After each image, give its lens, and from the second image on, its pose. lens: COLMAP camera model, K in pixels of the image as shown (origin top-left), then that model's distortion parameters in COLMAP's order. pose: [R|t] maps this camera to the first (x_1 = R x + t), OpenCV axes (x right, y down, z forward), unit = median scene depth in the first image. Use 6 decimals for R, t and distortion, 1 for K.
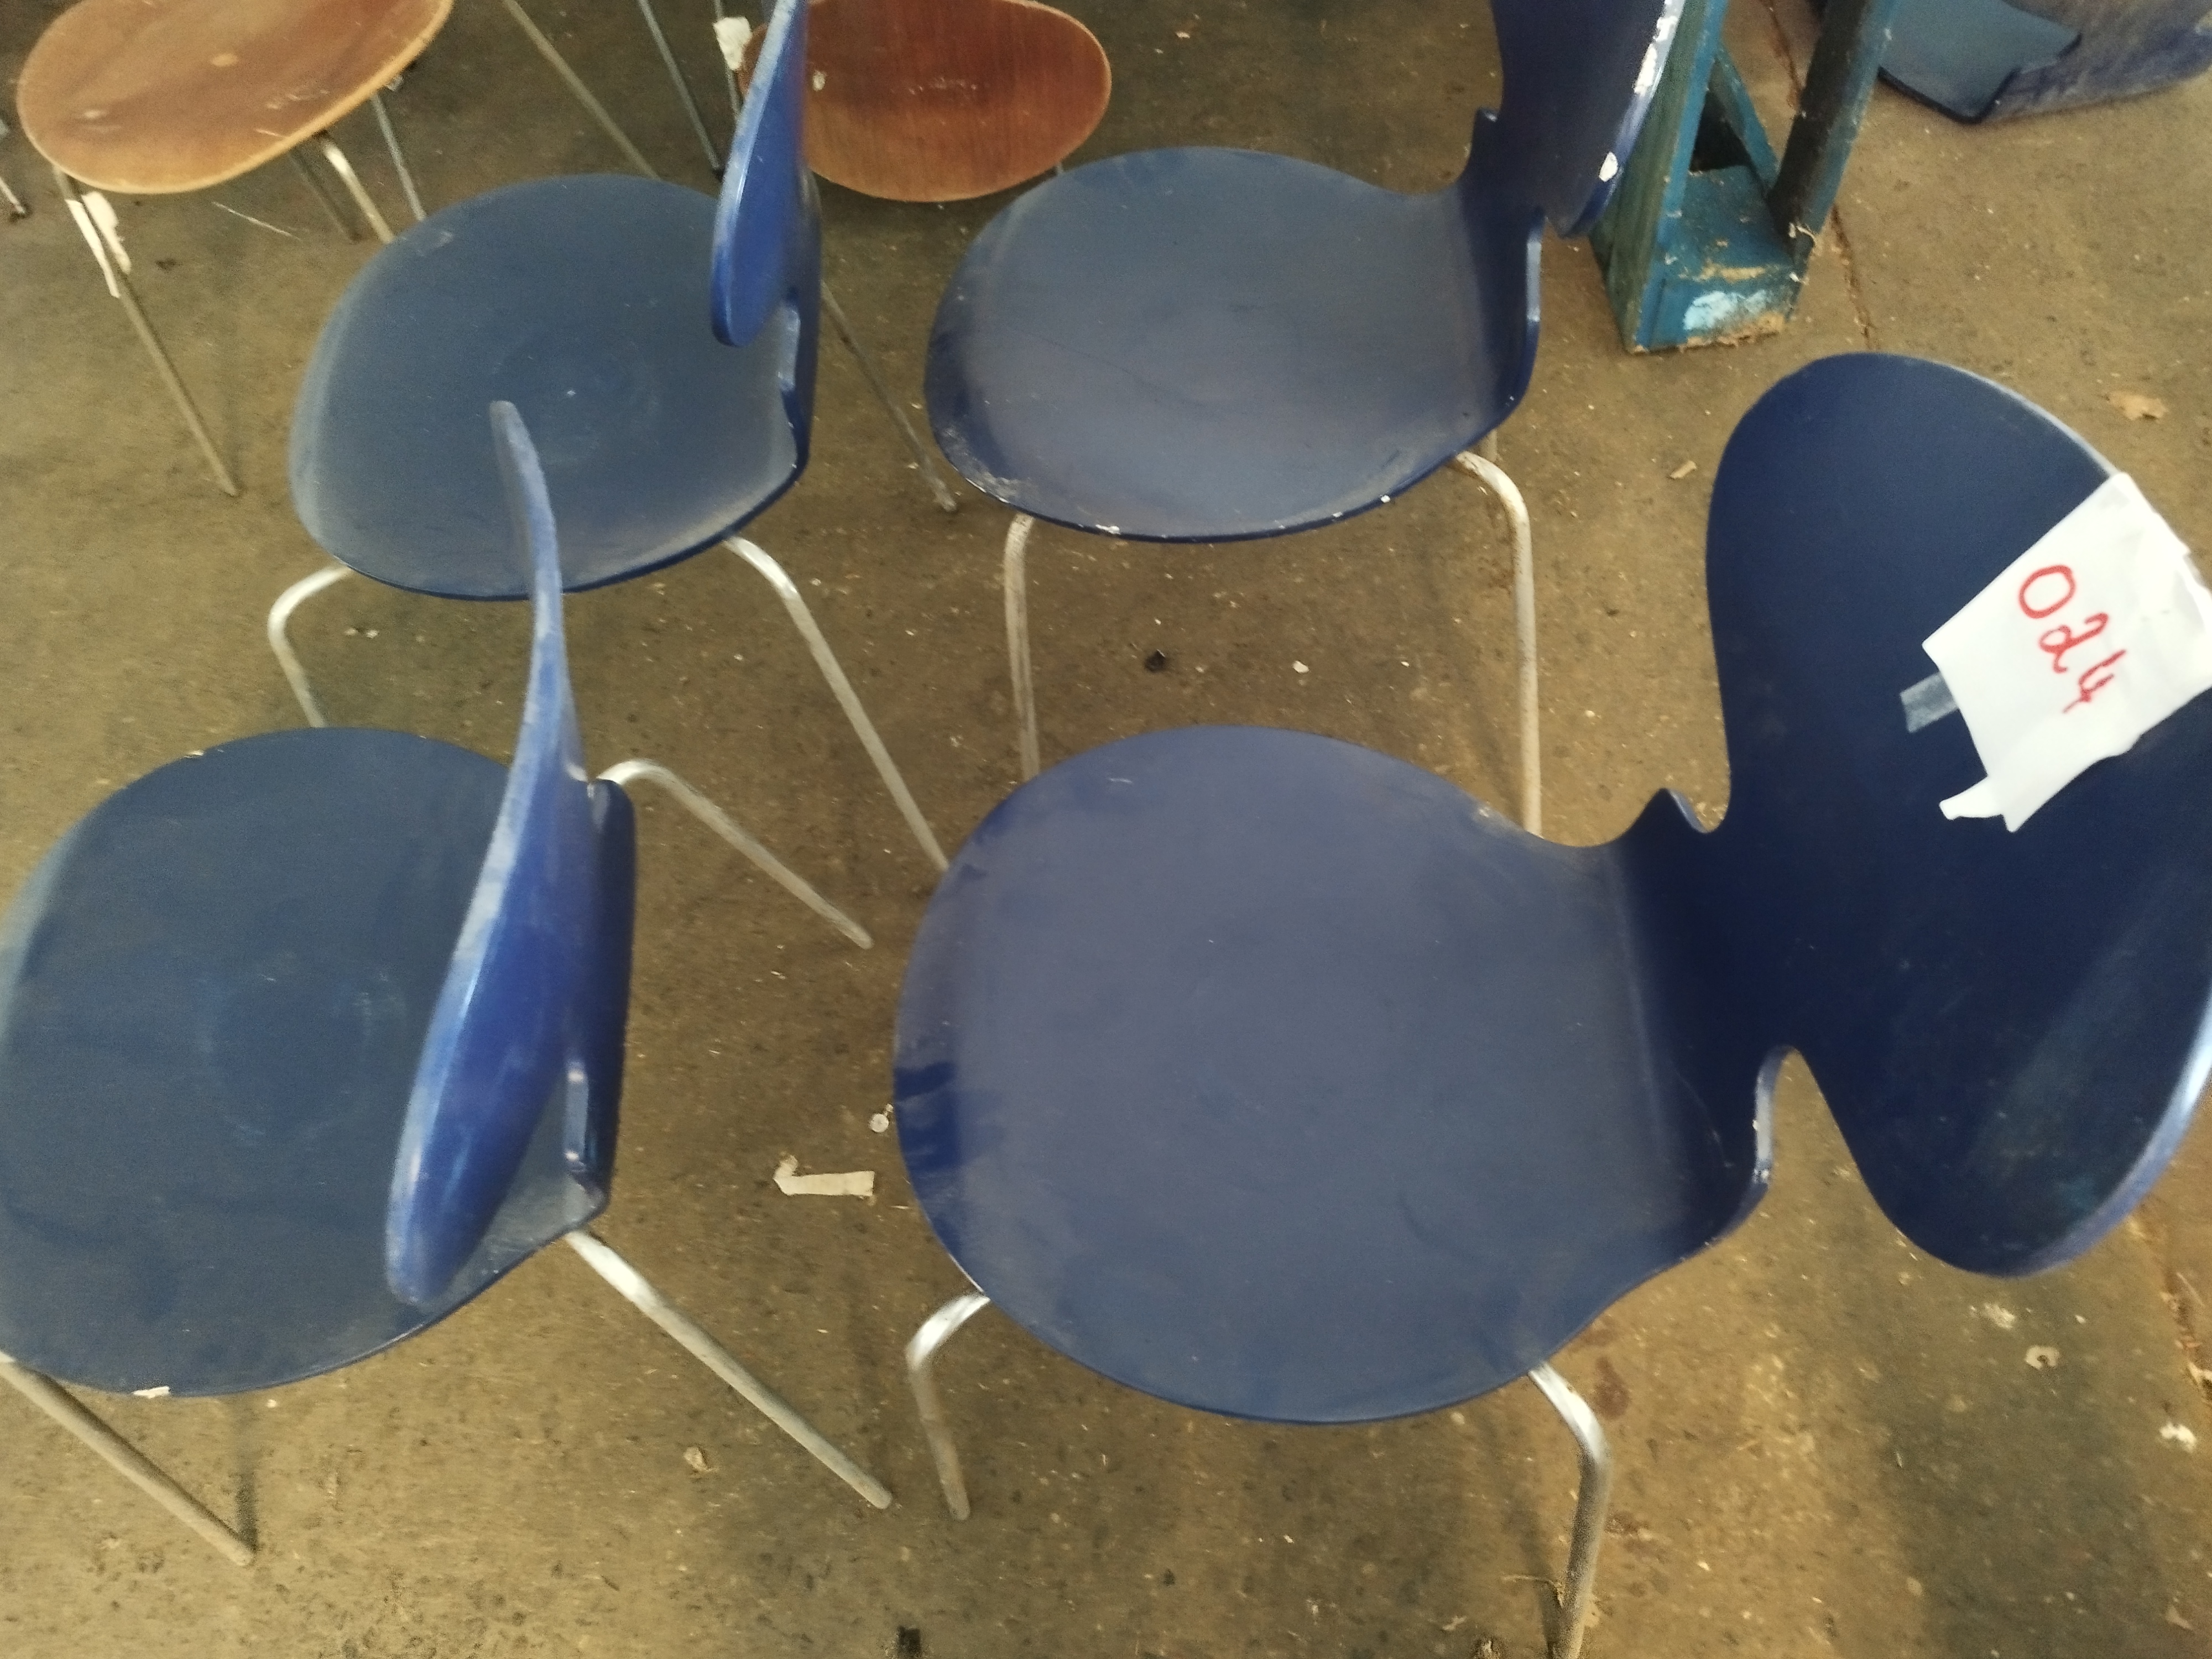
lens RADIAL K [[1580.7, 0, 1115.2], [0, 1580.7, 832.7], [0, 0, 1]] dist [0.007637, -0.001872]
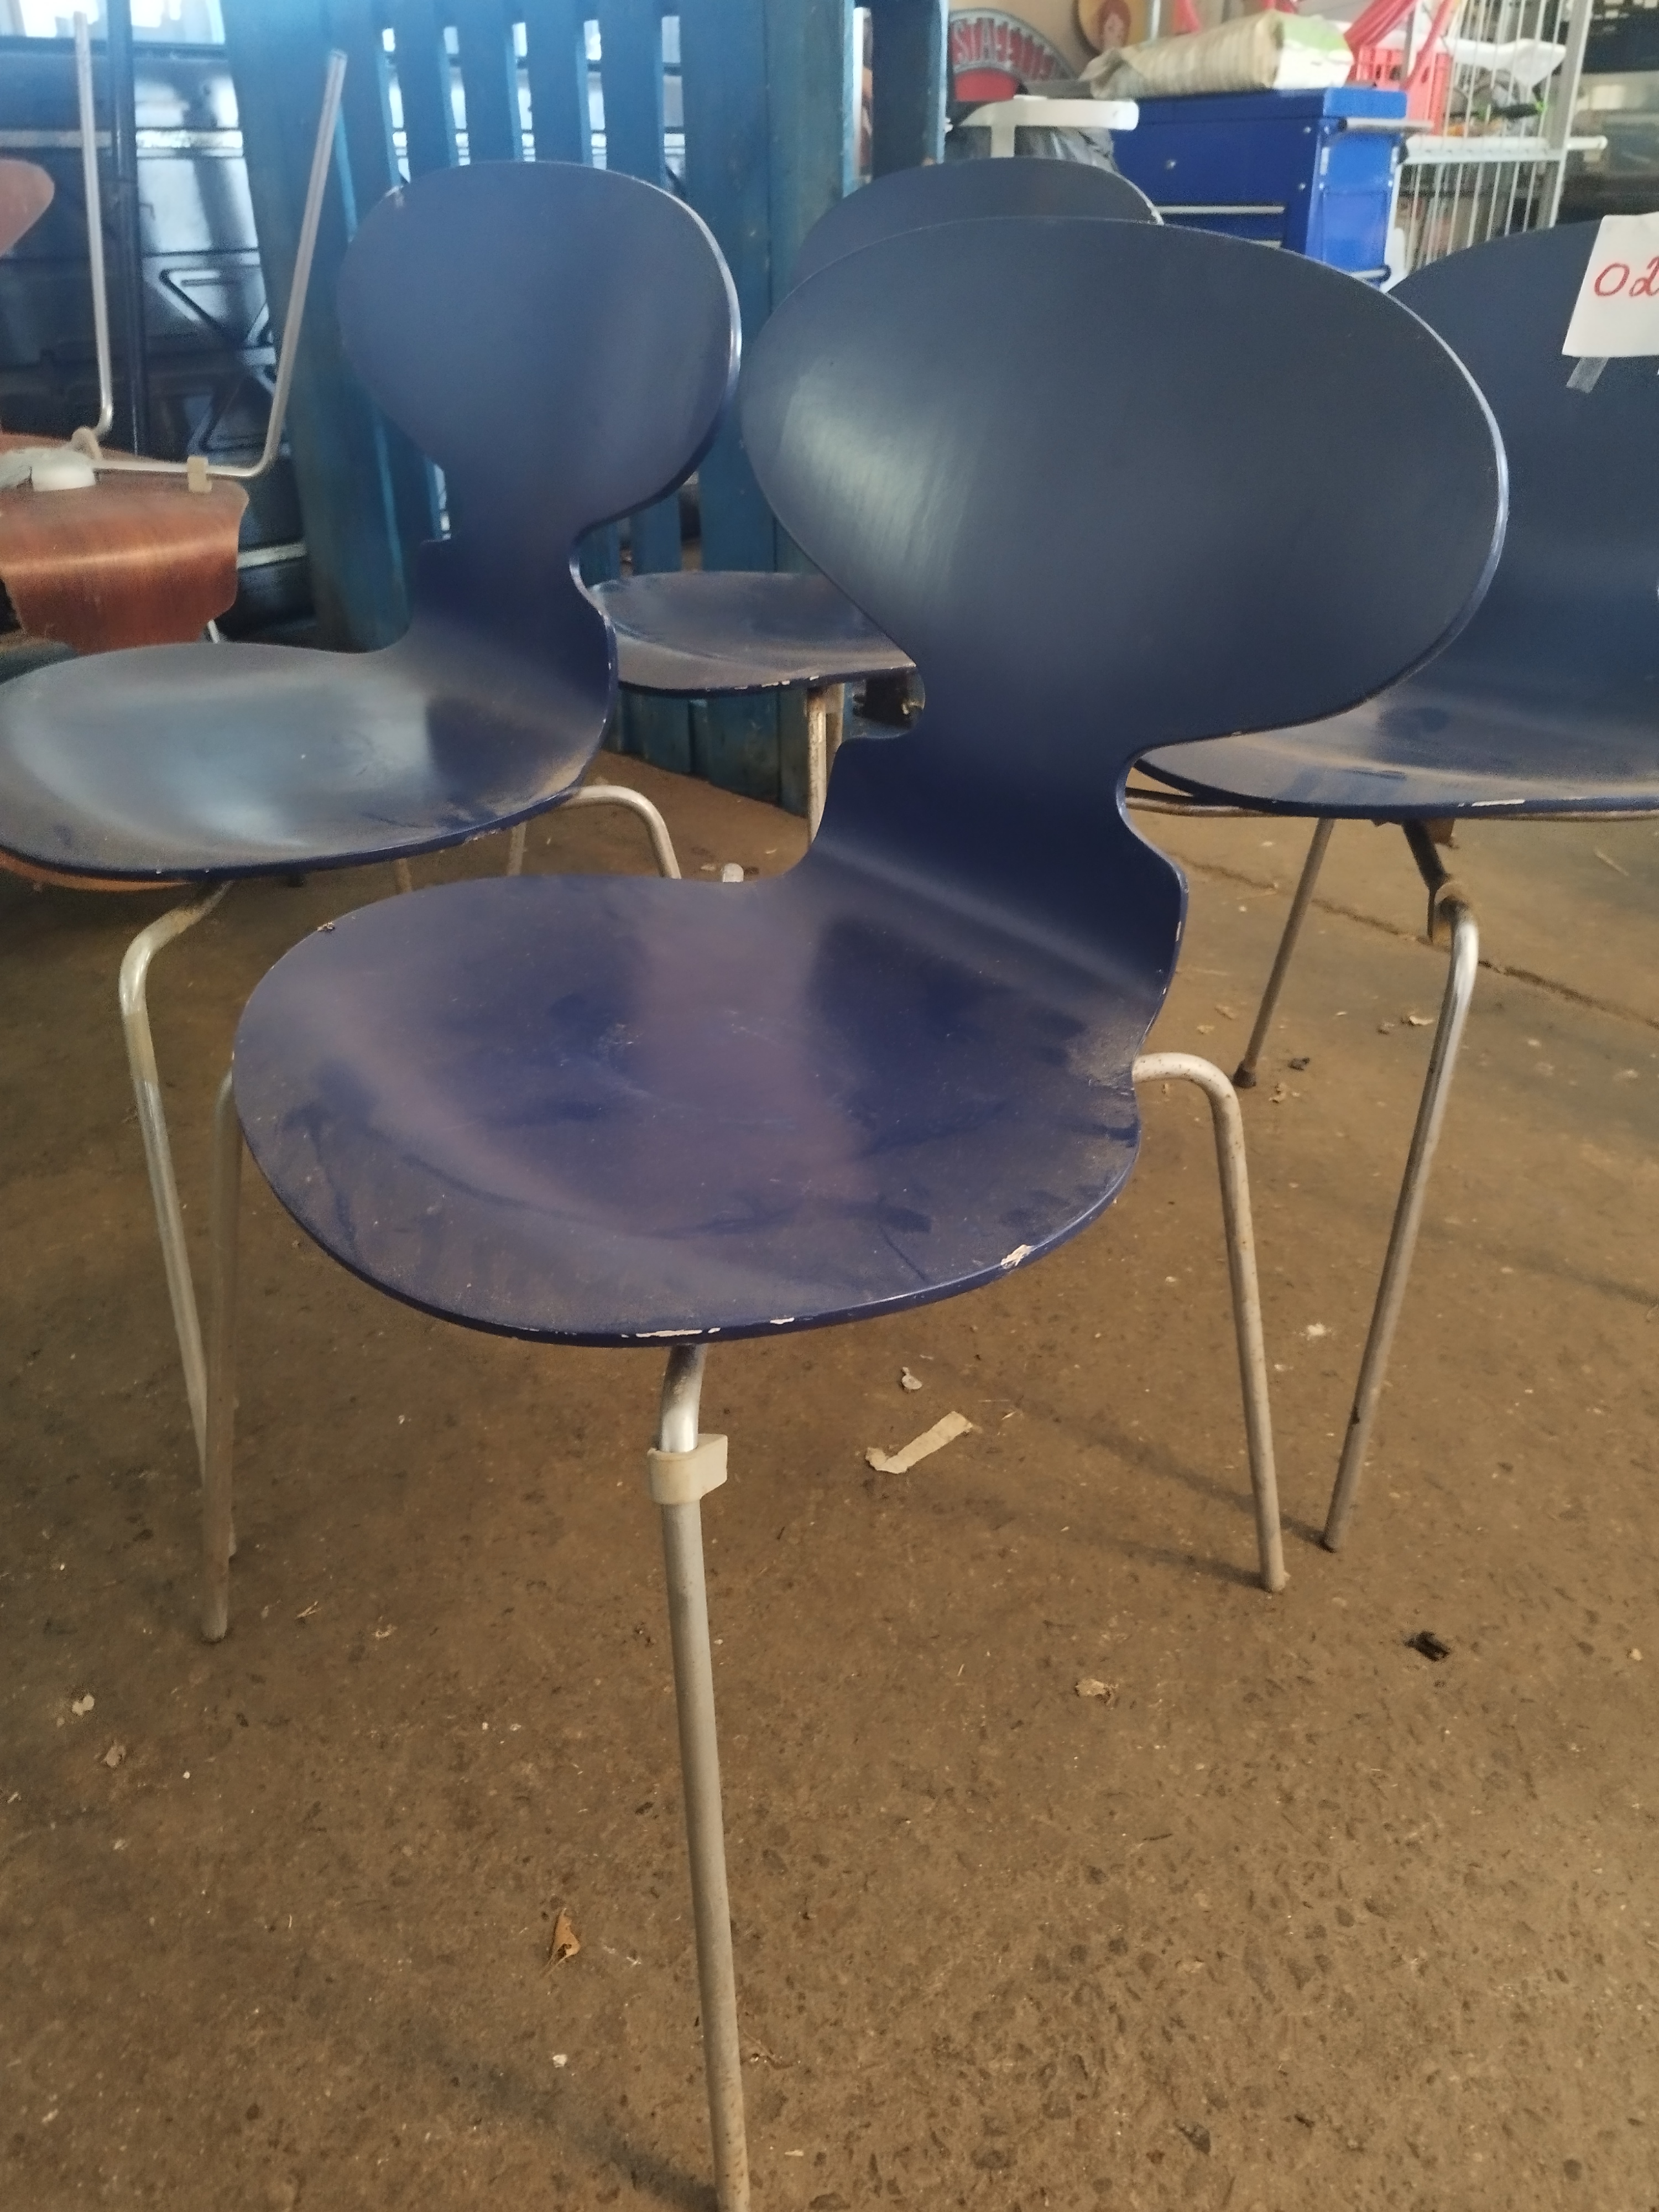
lens RADIAL K [[1625.0, 0, 836.9], [0, 1625.0, 1094.3], [0, 0, 1]] dist [-0.000094, 0.000116]
pose [[0.705058, -0.260306, 0.659647, -0.849452], [0.559979, 0.775094, -0.292666, 0.346793], [-0.435106, 0.575735, 0.692252, 0.339202]]
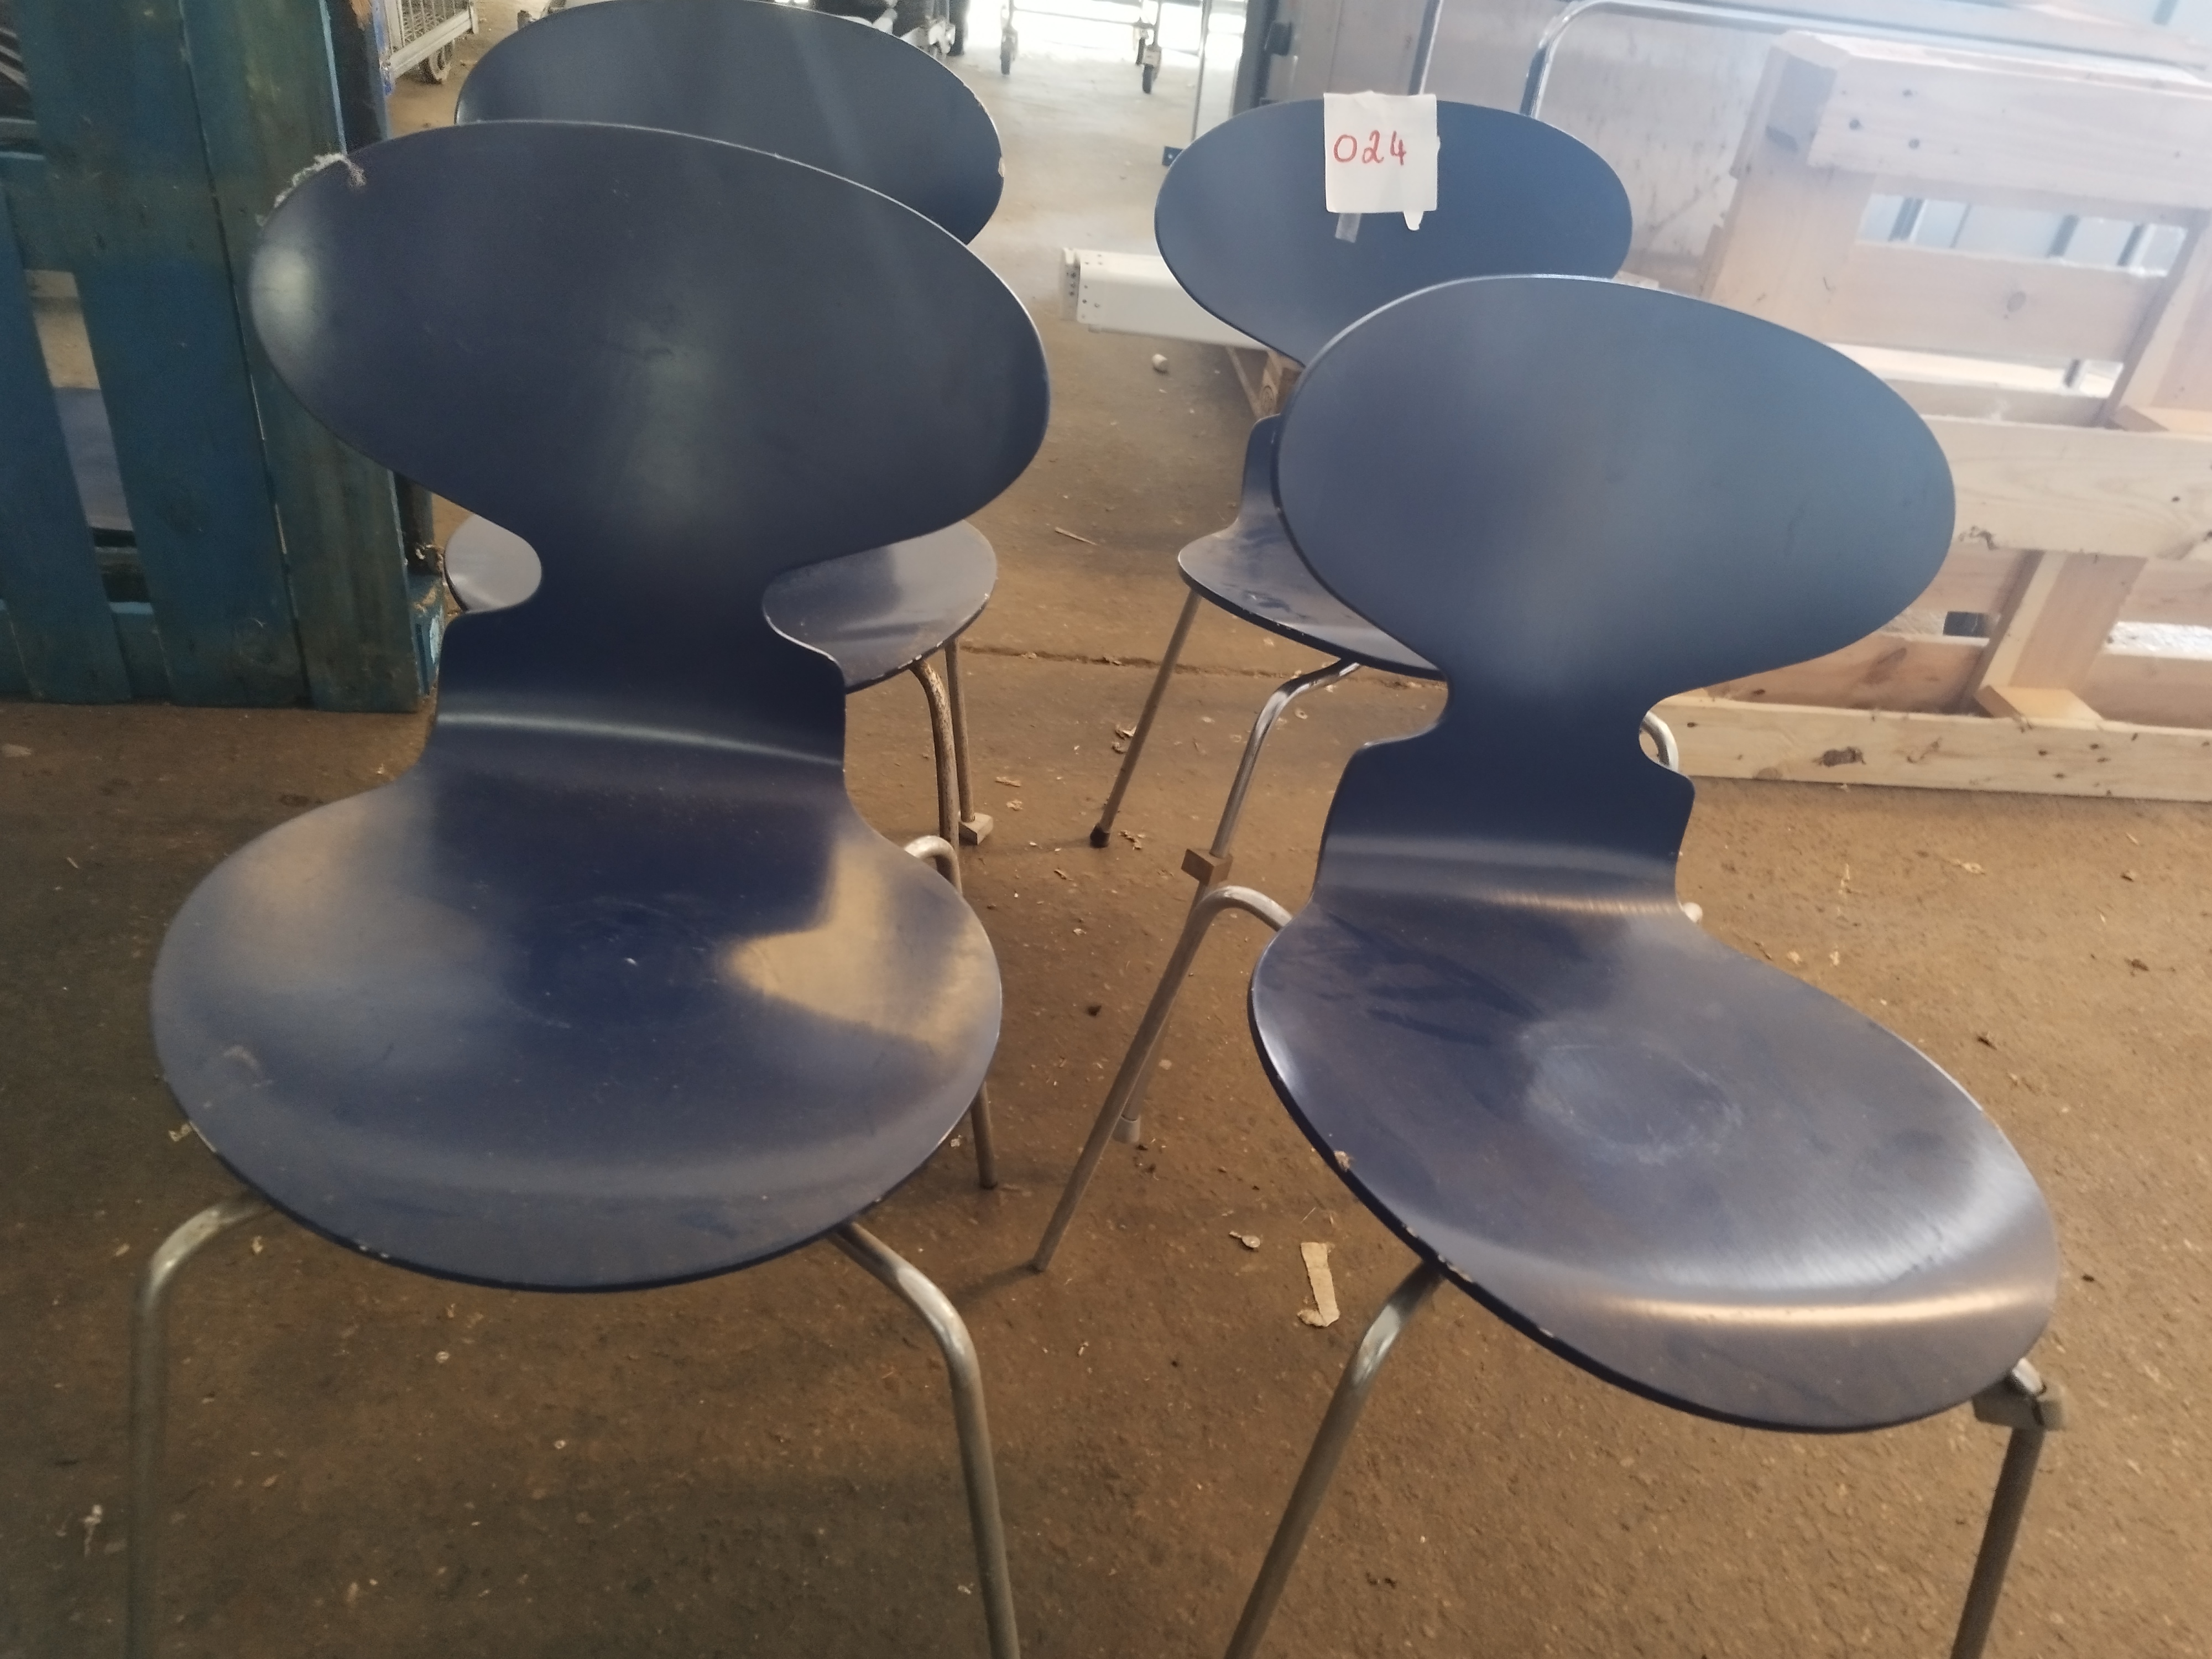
lens RADIAL K [[1616.9, 0, 1100.8], [0, 1616.9, 827.0], [0, 0, 1]] dist [0.015817, -0.010620]
pose [[-0.097124, -0.468846, 0.877924, -1.022600], [0.792784, 0.496846, 0.353041, -0.416845], [-0.601715, 0.730293, 0.323438, 0.635034]]
